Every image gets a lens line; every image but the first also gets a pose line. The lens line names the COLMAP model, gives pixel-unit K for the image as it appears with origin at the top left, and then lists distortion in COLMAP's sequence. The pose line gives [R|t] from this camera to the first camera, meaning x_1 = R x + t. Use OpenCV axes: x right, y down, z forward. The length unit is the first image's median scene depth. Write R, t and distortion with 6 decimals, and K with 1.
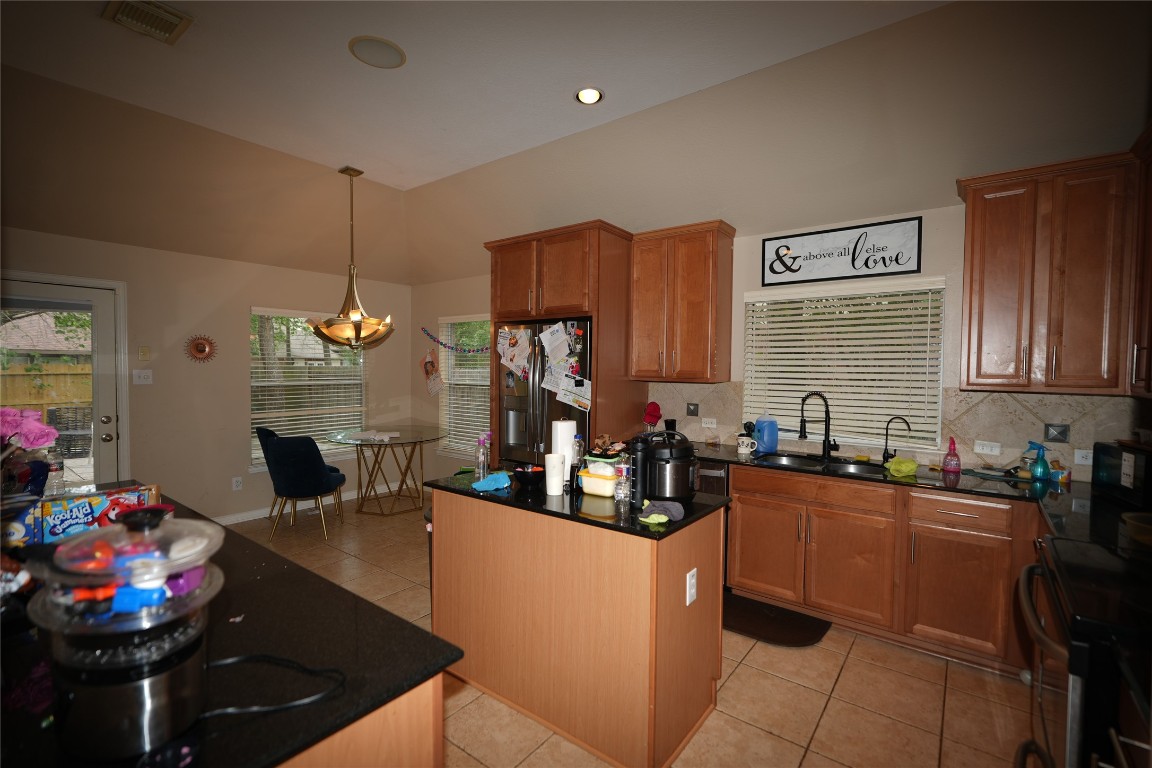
lens RADIAL K [[518.1, 0, 576.0], [0, 518.1, 384.0], [0, 0, 1]] dist [-0.015648, 0.000214]
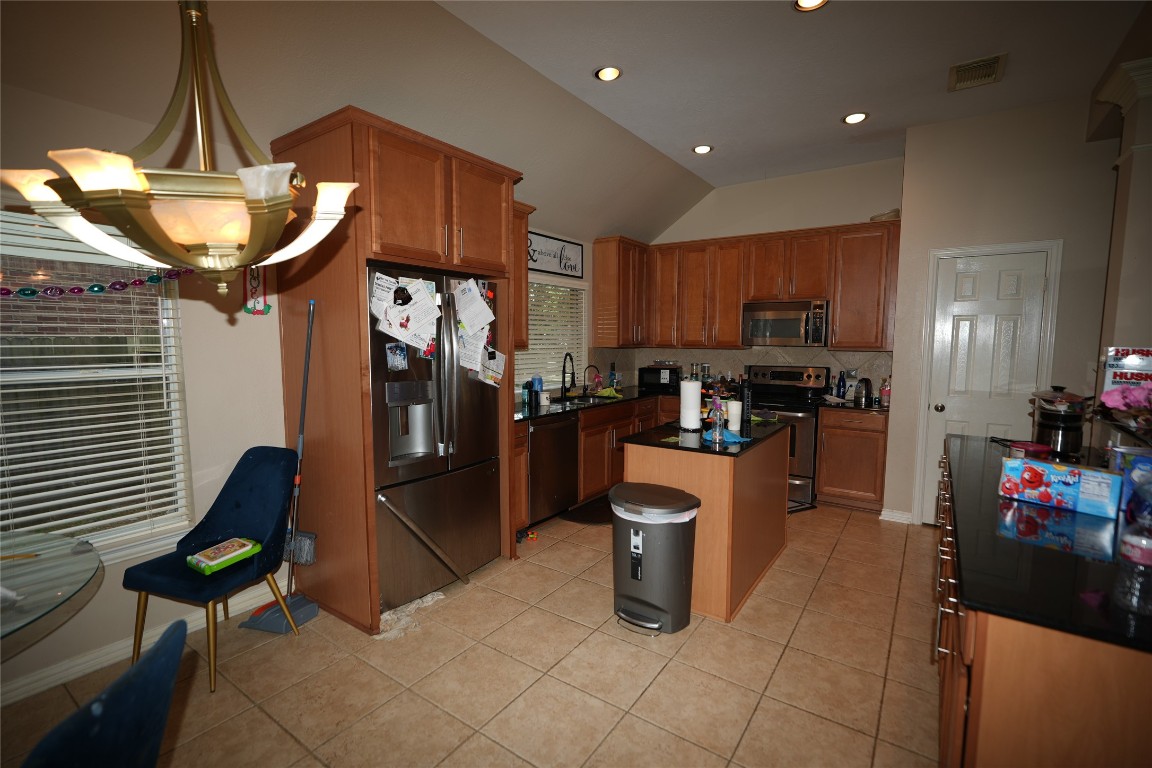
lens RADIAL K [[518.1, 0, 576.0], [0, 518.1, 384.0], [0, 0, 1]] dist [-0.015648, 0.000214]
pose [[-0.048601, -0.098708, 0.993929, -0.859800], [0.025558, 0.994656, 0.100030, -0.037236], [-0.998491, 0.030264, -0.045818, 0.918015]]
